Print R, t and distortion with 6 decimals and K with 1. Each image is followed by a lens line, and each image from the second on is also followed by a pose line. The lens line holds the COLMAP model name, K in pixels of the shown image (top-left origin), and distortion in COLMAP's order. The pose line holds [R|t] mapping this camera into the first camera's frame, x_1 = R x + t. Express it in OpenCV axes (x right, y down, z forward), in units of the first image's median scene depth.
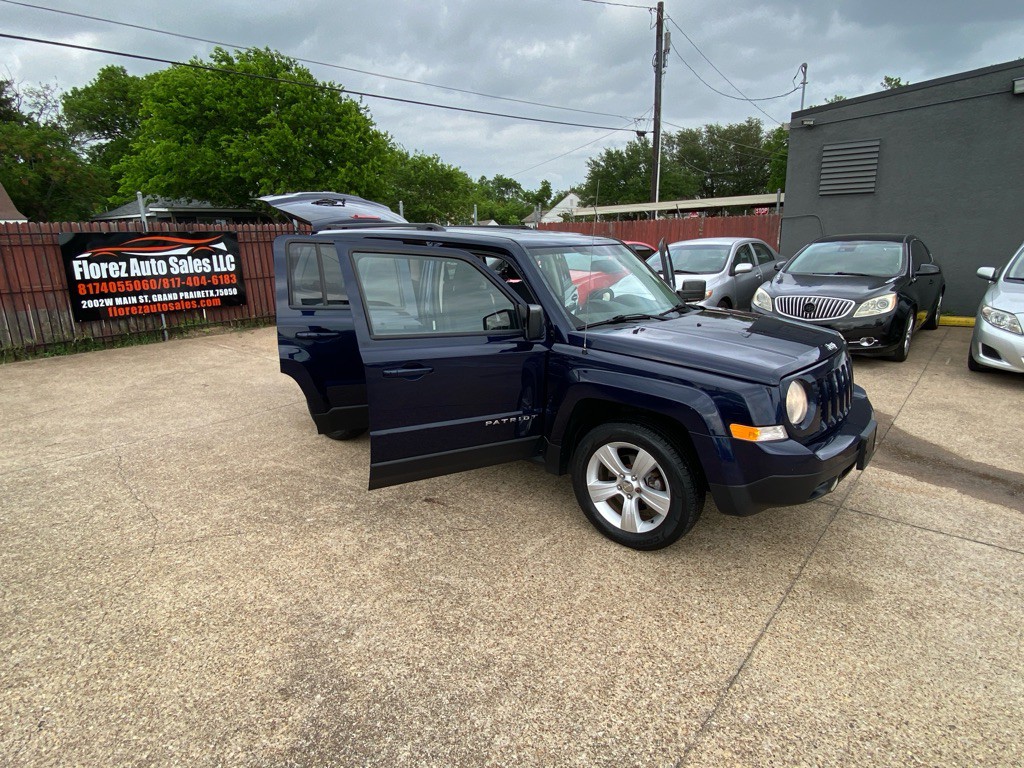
lens RADIAL K [[575.9, 0, 515.1], [0, 575.9, 371.6], [0, 0, 1]] dist [0.021653, -0.024604]
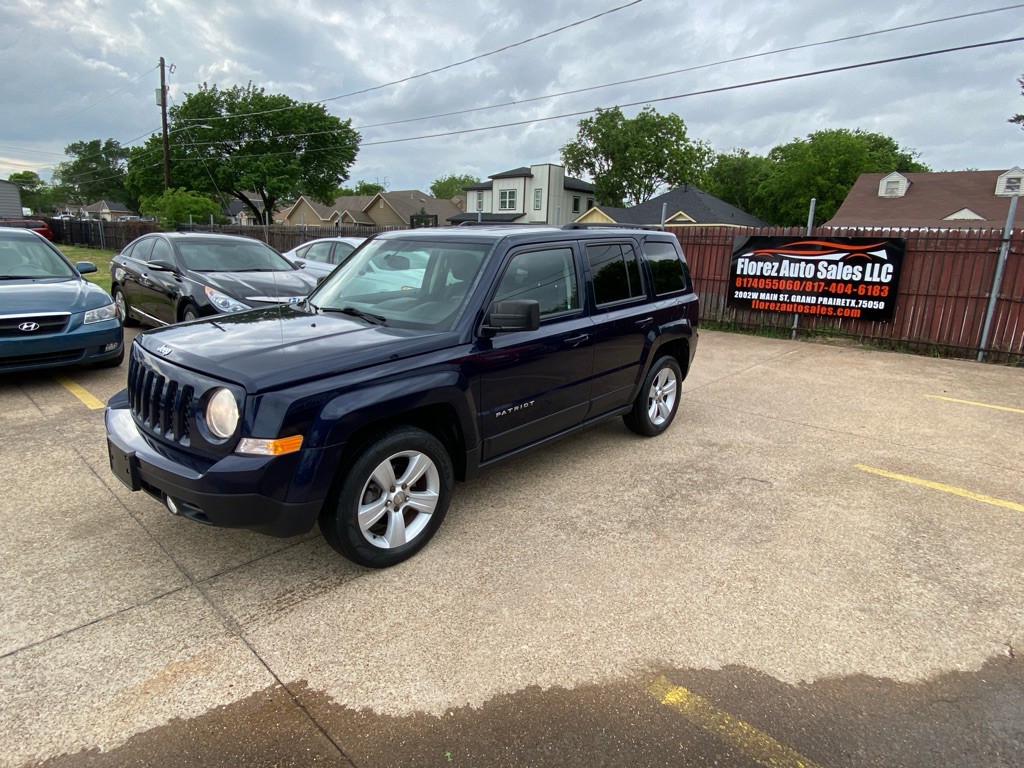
lens RADIAL K [[573.7, 0, 500.9], [0, 573.7, 371.0], [0, 0, 1]] dist [0.019031, -0.022181]
pose [[-0.060758, 0.234157, -0.970298, 1.113475], [-0.253184, 0.936687, 0.241899, -0.289348], [0.965508, 0.260362, 0.002373, 1.214693]]
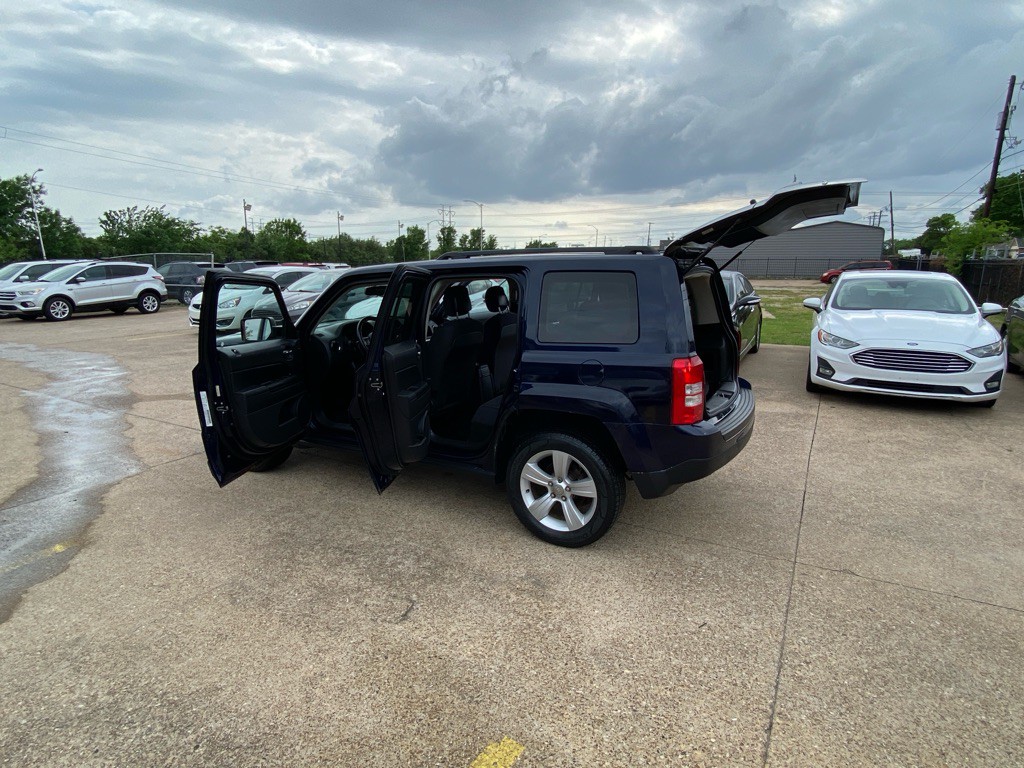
lens RADIAL K [[573.7, 0, 507.4], [0, 573.7, 357.4], [0, 0, 1]] dist [0.019031, -0.022181]
pose [[-0.984105, 0.043833, -0.172092, 0.105033], [-0.025109, 0.924981, 0.379183, -0.538186], [0.175803, 0.377477, -0.909178, 2.272151]]
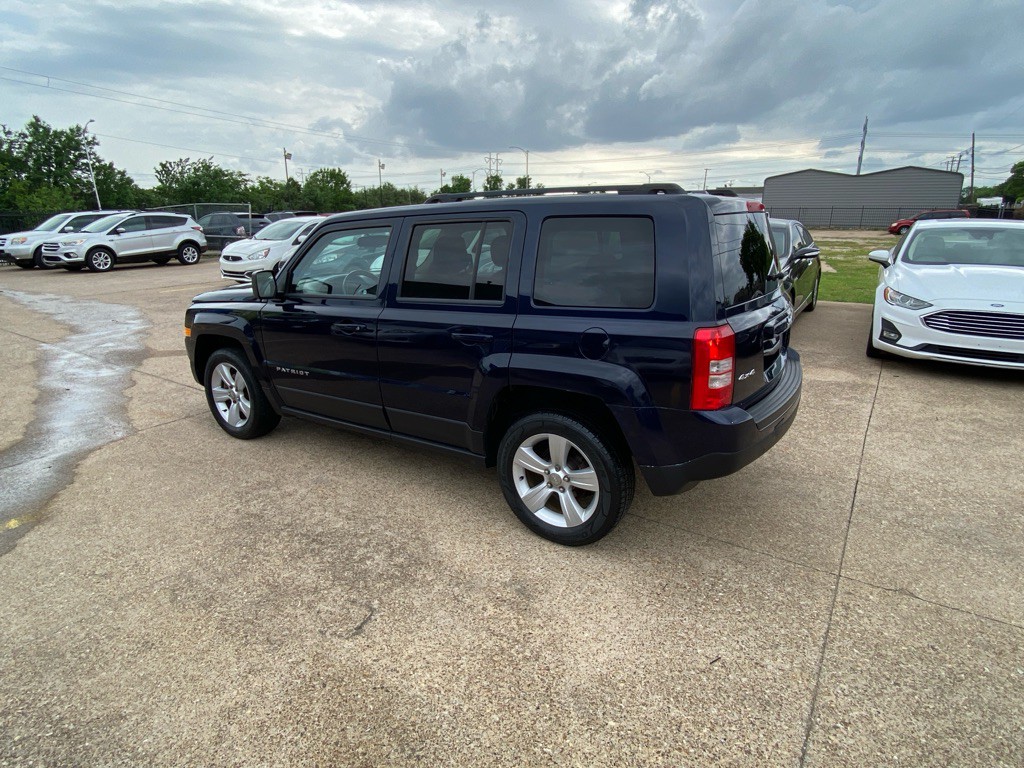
lens RADIAL K [[573.7, 0, 512.7], [0, 573.7, 361.1], [0, 0, 1]] dist [0.019031, -0.022181]
pose [[-0.994333, 0.043297, -0.097095, 0.007695], [-0.006304, 0.887690, 0.460399, -0.499439], [0.106124, 0.458402, -0.882386, 2.146549]]
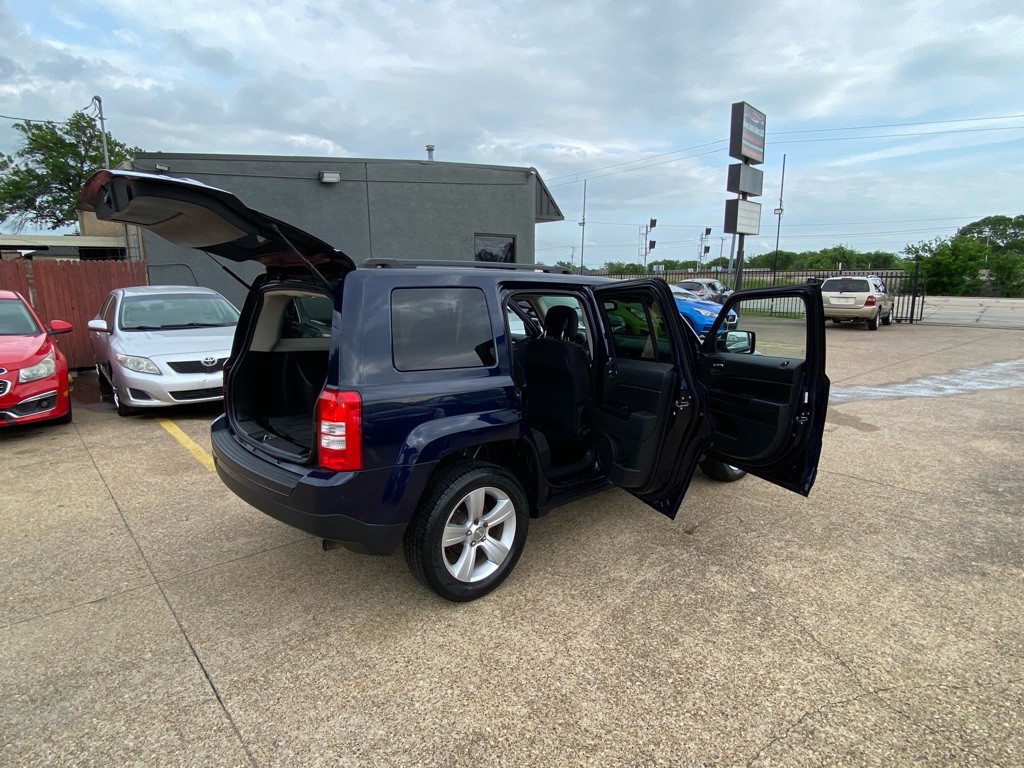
lens RADIAL K [[573.7, 0, 509.9], [0, 573.7, 382.3], [0, 0, 1]] dist [0.019031, -0.022181]
pose [[0.156698, -0.157732, 0.974970, -1.106434], [0.224438, 0.967025, 0.120375, -0.221520], [-0.961807, 0.199958, 0.186931, 1.010463]]
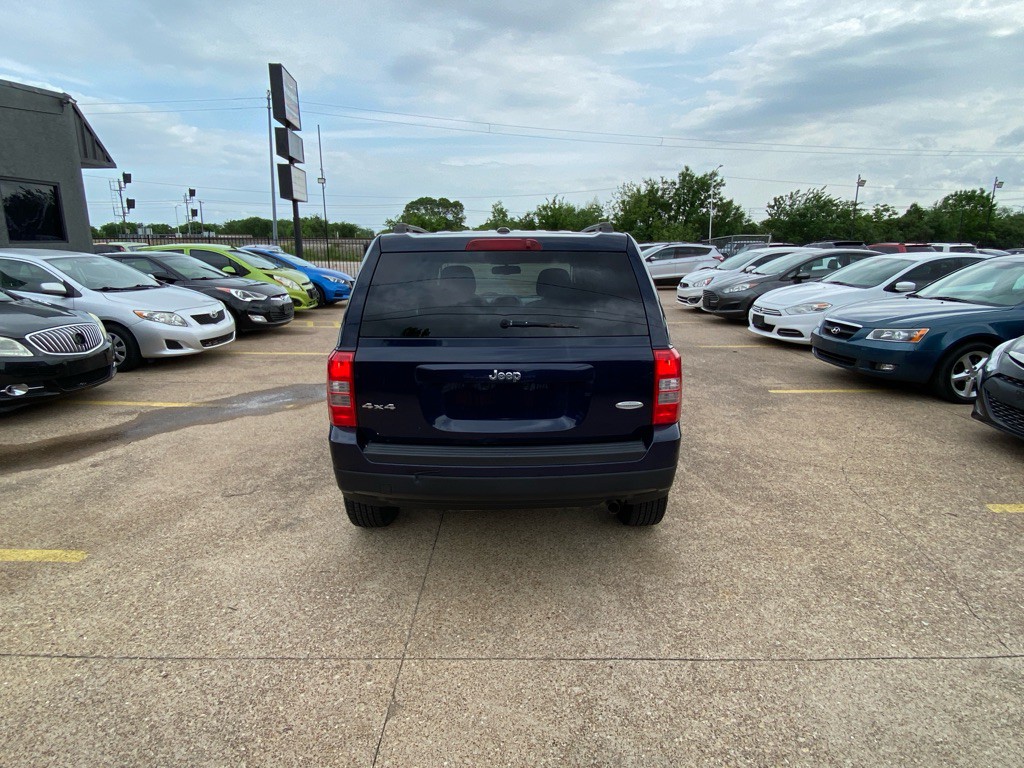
lens RADIAL K [[573.7, 0, 515.3], [0, 573.7, 369.2], [0, 0, 1]] dist [0.019031, -0.022181]
pose [[-0.640365, -0.145839, 0.754097, -0.916042], [0.184541, 0.923833, 0.335375, -0.417909], [-0.745571, 0.353925, -0.564678, 1.844837]]
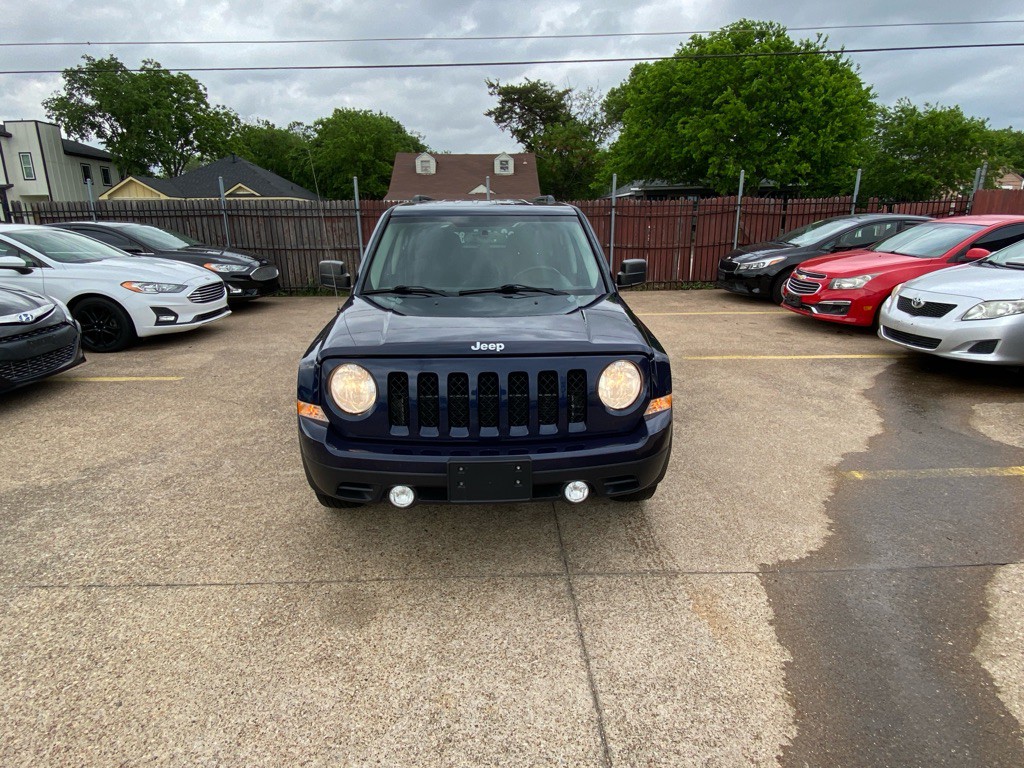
lens RADIAL K [[575.9, 0, 507.1], [0, 575.9, 375.0], [0, 0, 1]] dist [0.021653, -0.024604]
pose [[0.664896, 0.203480, -0.718686, 0.908623], [-0.172945, 0.977971, 0.116889, -0.080581], [0.726639, 0.046574, 0.685439, 0.397042]]
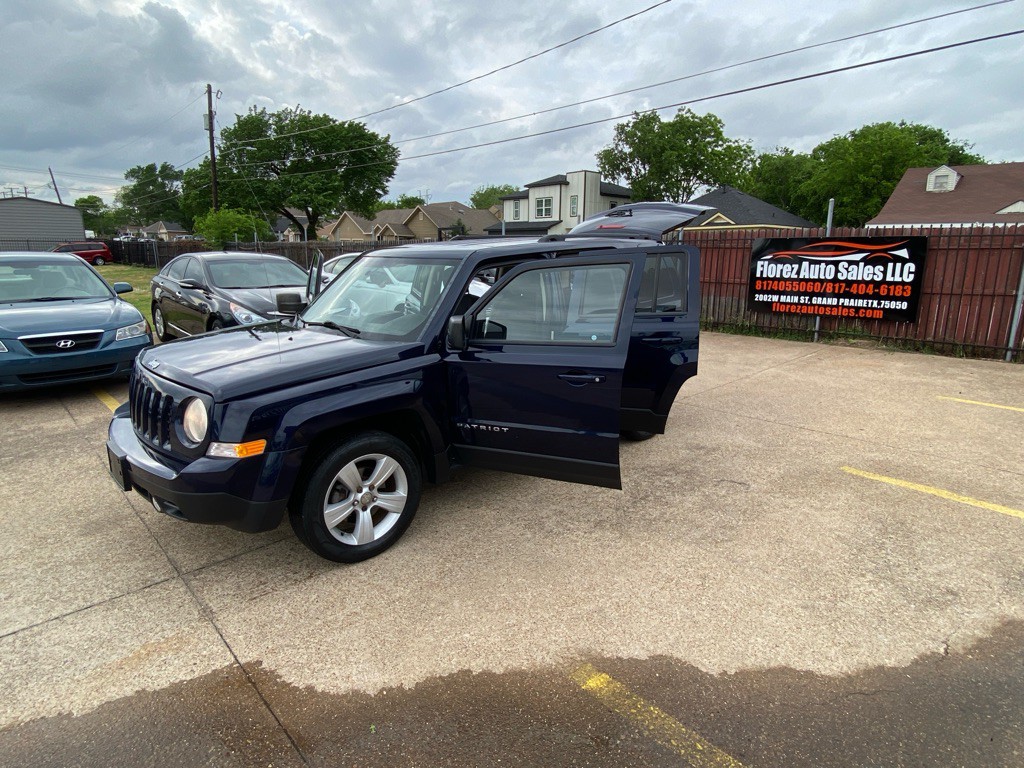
lens RADIAL K [[573.7, 0, 505.1], [0, 573.7, 372.3], [0, 0, 1]] dist [0.019031, -0.022181]
pose [[-0.124070, 0.224750, -0.966485, 1.147625], [-0.222383, 0.942937, 0.247822, -0.327767], [0.967033, 0.245677, -0.067009, 1.328927]]
